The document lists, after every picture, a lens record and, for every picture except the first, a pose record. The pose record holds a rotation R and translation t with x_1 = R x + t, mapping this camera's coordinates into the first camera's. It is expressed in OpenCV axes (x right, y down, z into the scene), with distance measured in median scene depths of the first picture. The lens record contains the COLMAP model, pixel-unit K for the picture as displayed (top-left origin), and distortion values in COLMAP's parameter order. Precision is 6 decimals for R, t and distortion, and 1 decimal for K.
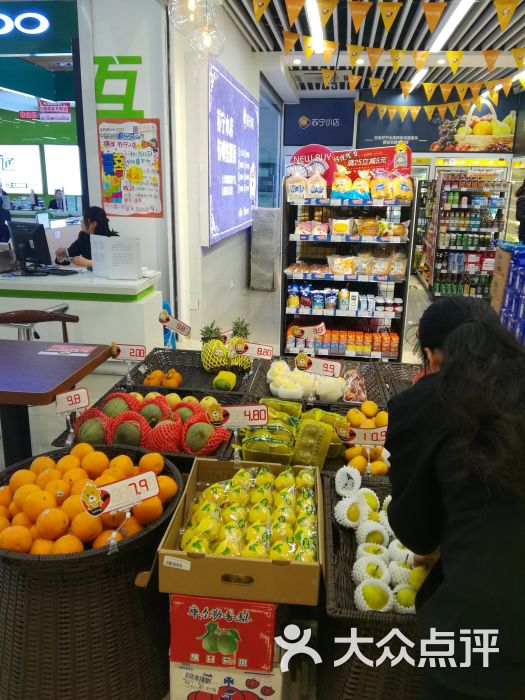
lens RADIAL K [[570.4, 0, 262.3], [0, 570.4, 350.1], [0, 0, 1]] dist [0.005580, 0.001739]
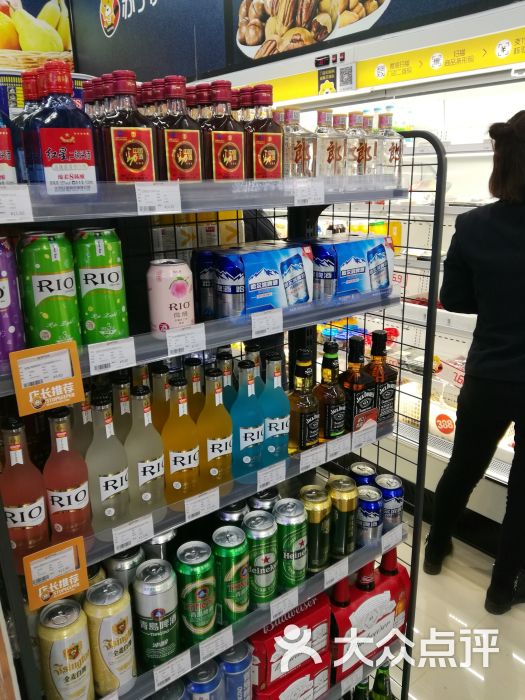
lens RADIAL K [[570.4, 0, 262.2], [0, 570.4, 352.1], [0, 0, 1]] dist [0.005580, 0.001739]
pose [[0.697021, -0.243337, 0.674499, 0.283725], [0.231356, 0.966669, 0.109660, -0.257614], [-0.678702, 0.079614, 0.730086, 0.899119]]
